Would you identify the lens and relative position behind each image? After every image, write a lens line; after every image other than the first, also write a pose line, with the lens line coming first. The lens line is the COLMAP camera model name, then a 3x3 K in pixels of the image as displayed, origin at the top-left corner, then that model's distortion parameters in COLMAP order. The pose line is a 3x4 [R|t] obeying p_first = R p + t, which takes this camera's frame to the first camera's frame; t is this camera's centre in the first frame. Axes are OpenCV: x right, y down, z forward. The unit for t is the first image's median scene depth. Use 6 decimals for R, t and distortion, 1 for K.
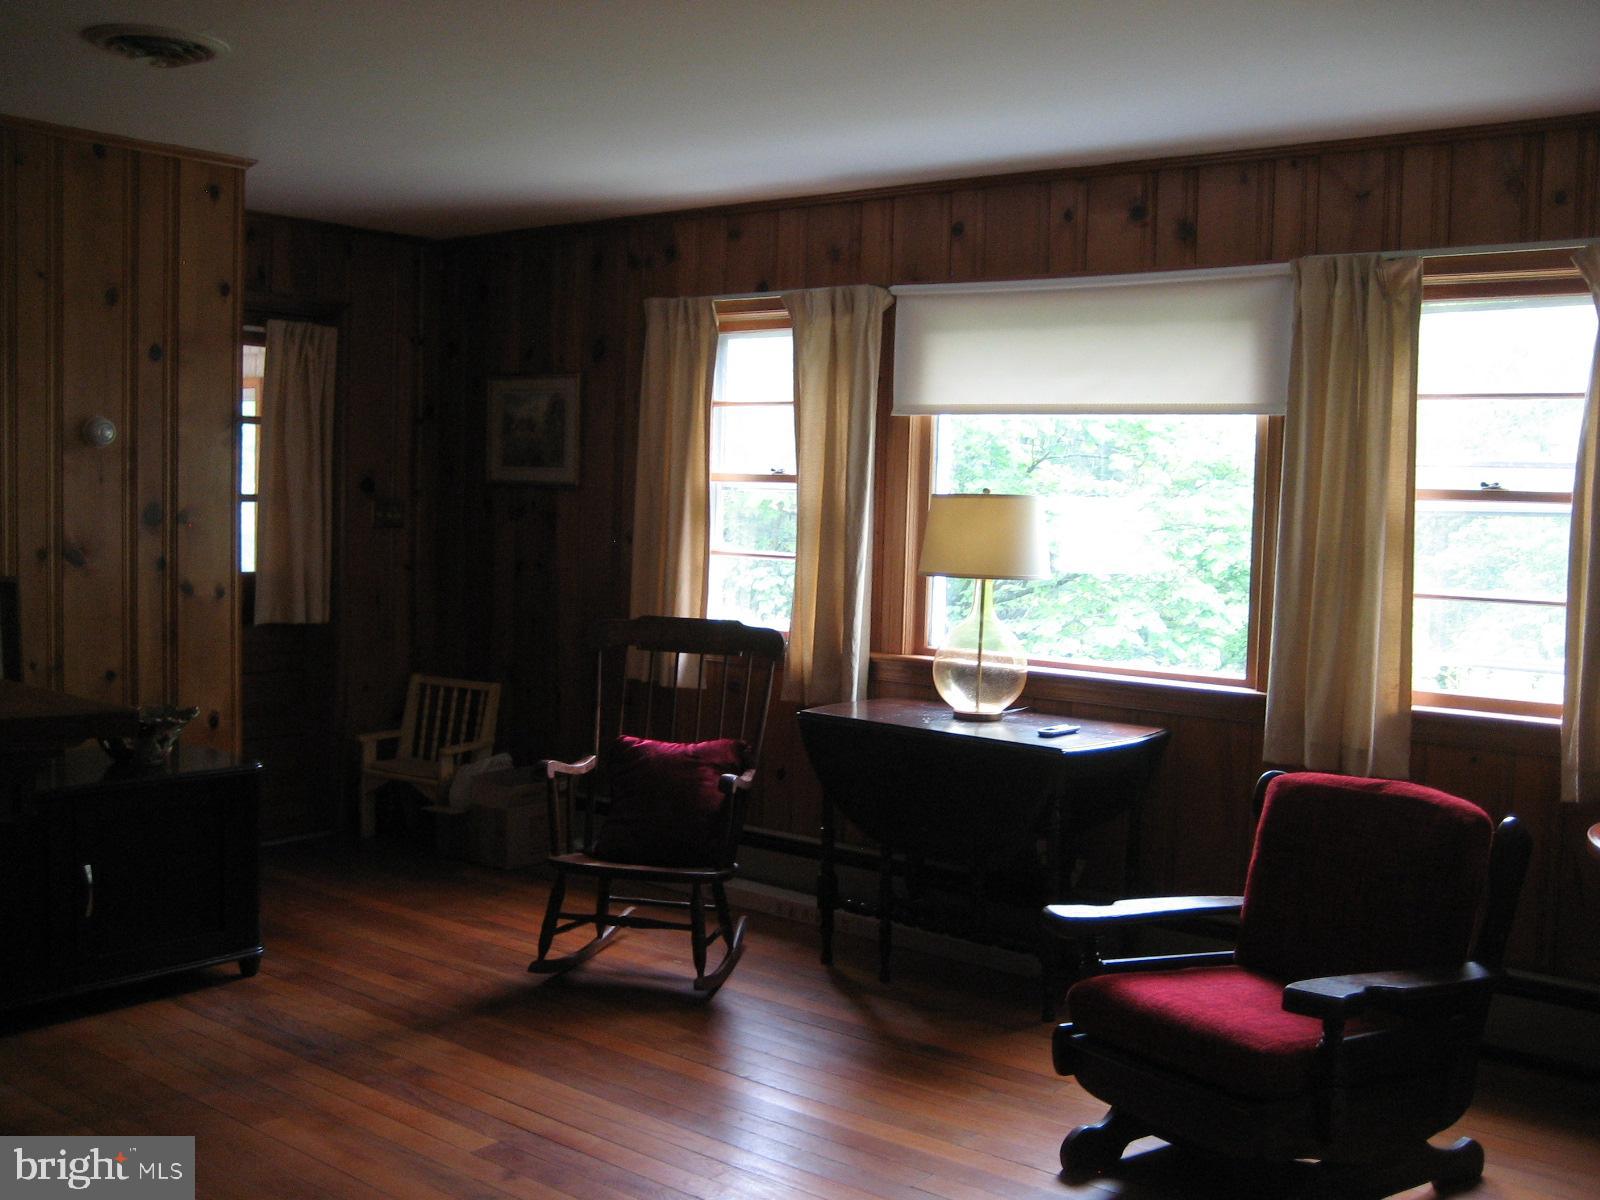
lens RADIAL K [[1676.2, 0, 820.7], [0, 1676.2, 598.5], [0, 0, 1]] dist [-0.148112, 0.206211]
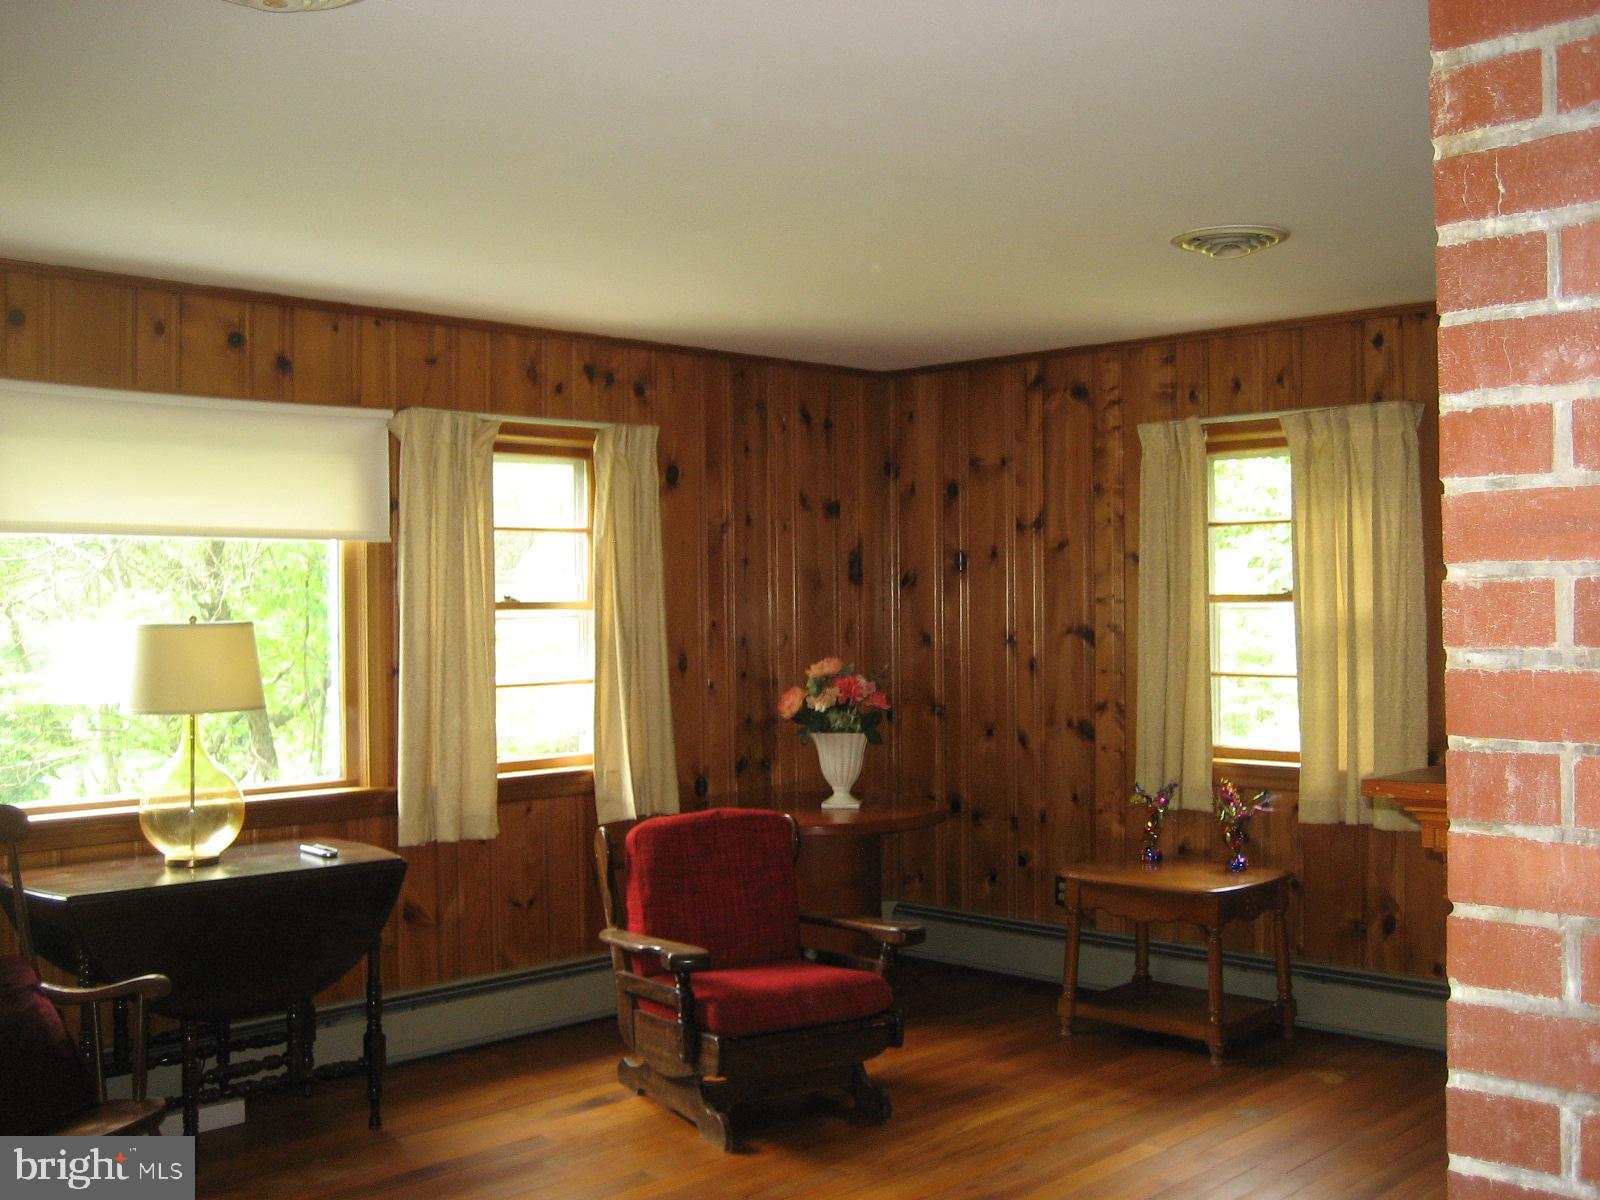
lens RADIAL K [[1676.2, 0, 820.7], [0, 1676.2, 598.5], [0, 0, 1]] dist [-0.148112, 0.206211]
pose [[0.081434, -0.026163, 0.996335, -0.806998], [0.082249, 0.996422, 0.019443, -0.065892], [-0.993279, 0.080364, 0.083294, 0.586928]]
